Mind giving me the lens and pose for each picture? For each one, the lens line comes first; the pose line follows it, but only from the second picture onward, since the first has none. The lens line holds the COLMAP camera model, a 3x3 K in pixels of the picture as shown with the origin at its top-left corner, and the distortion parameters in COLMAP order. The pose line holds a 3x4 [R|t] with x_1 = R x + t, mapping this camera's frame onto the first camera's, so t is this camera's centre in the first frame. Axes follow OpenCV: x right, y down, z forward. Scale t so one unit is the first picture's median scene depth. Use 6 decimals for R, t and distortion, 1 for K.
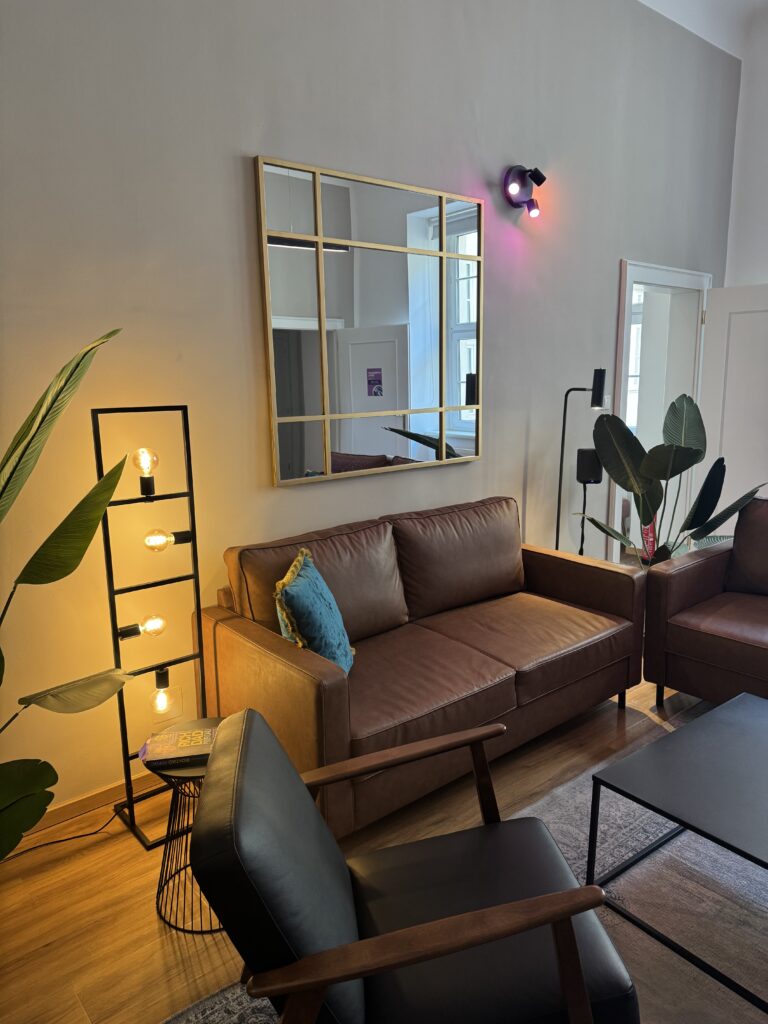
lens RADIAL K [[716.0, 0, 382.3], [0, 716.0, 510.1], [0, 0, 1]] dist [0.005314, 0.001353]
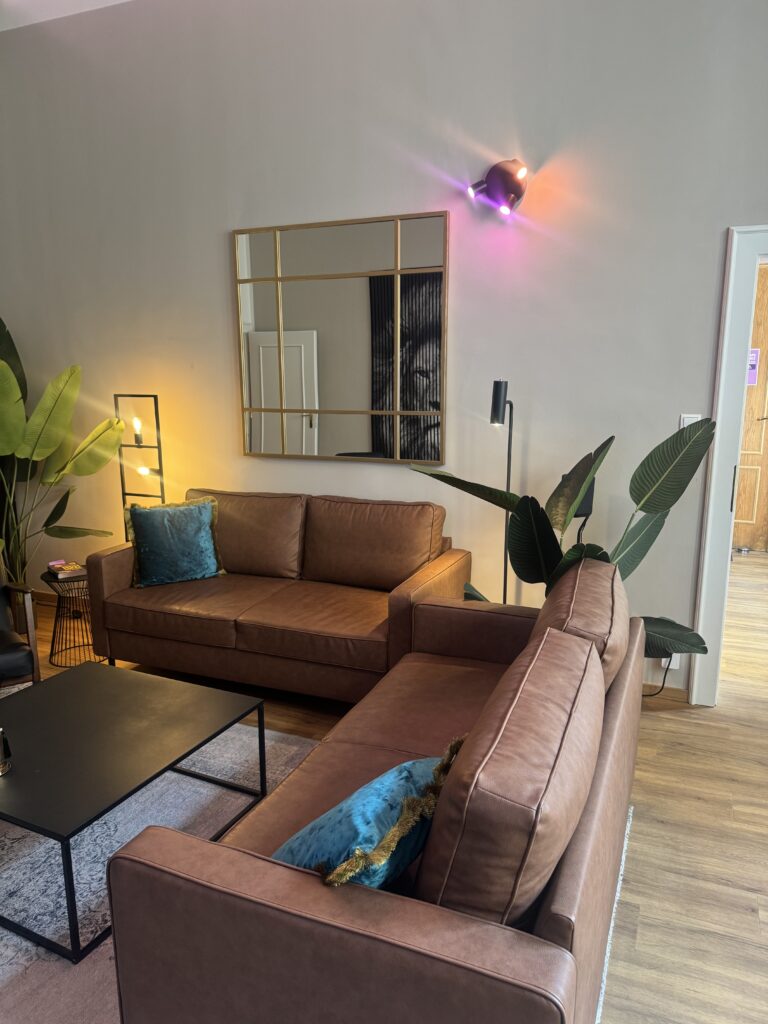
lens RADIAL K [[716.0, 0, 383.7], [0, 716.0, 512.1], [0, 0, 1]] dist [0.005314, 0.001353]
pose [[0.468317, 0.195937, -0.861561, 1.466726], [-0.169041, 0.976959, 0.130296, -0.183611], [0.867240, 0.084620, 0.490648, 0.640526]]
